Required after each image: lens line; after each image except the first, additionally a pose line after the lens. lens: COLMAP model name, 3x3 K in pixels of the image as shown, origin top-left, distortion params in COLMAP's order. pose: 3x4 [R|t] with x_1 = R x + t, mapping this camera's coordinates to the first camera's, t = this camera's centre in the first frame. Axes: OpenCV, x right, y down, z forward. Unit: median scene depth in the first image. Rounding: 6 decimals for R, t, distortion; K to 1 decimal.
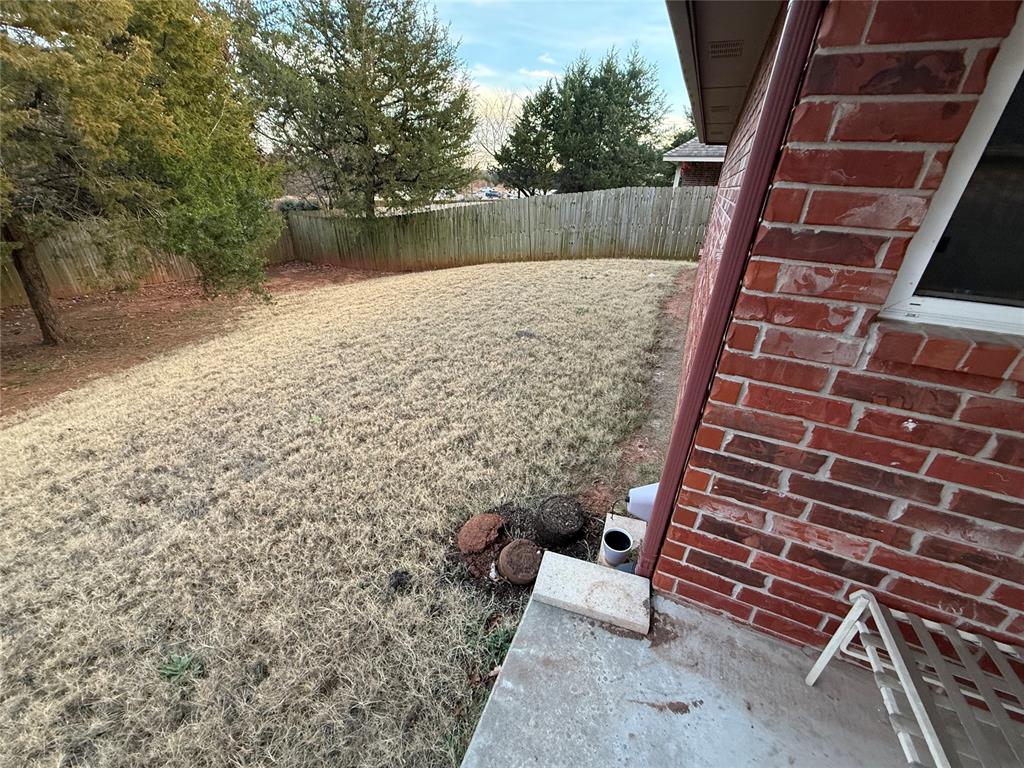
lens RADIAL K [[409.9, 0, 510.9], [0, 409.9, 385.7], [0, 0, 1]] dist [0.002112, 0.000183]
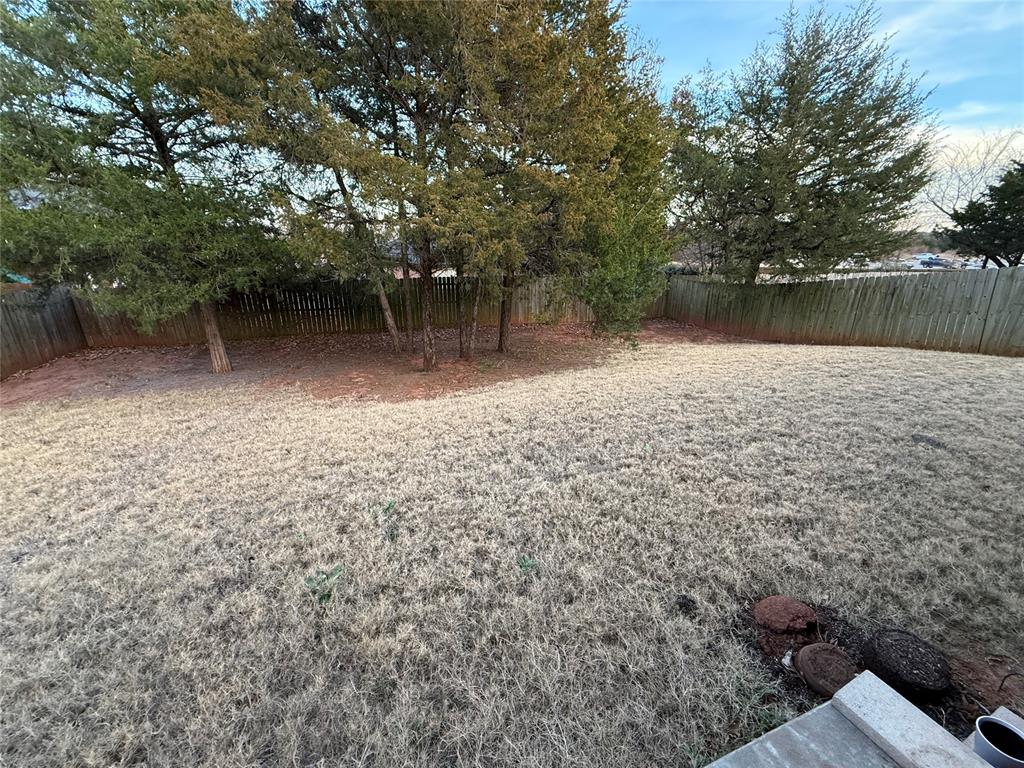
lens RADIAL K [[409.9, 0, 510.5], [0, 409.9, 382.8], [0, 0, 1]] dist [0.002112, 0.000183]
pose [[0.681663, 0.219096, -0.698092, 0.020381], [-0.318418, 0.947855, -0.013440, 0.039238], [0.658745, 0.231447, 0.715882, -0.106486]]
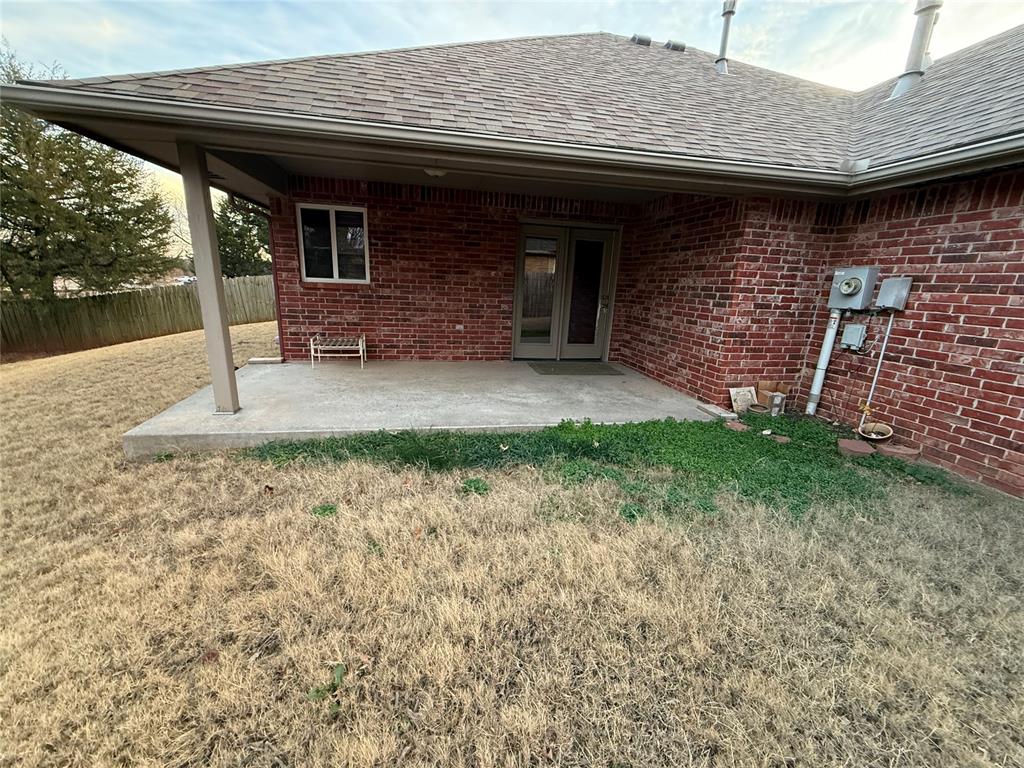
lens RADIAL K [[409.9, 0, 509.8], [0, 409.9, 385.8], [0, 0, 1]] dist [0.002112, 0.000183]
pose [[0.823409, -0.149777, 0.547324, -0.026623], [0.250215, 0.961538, -0.113303, 0.772053], [-0.509303, 0.230243, 0.829216, -1.451862]]
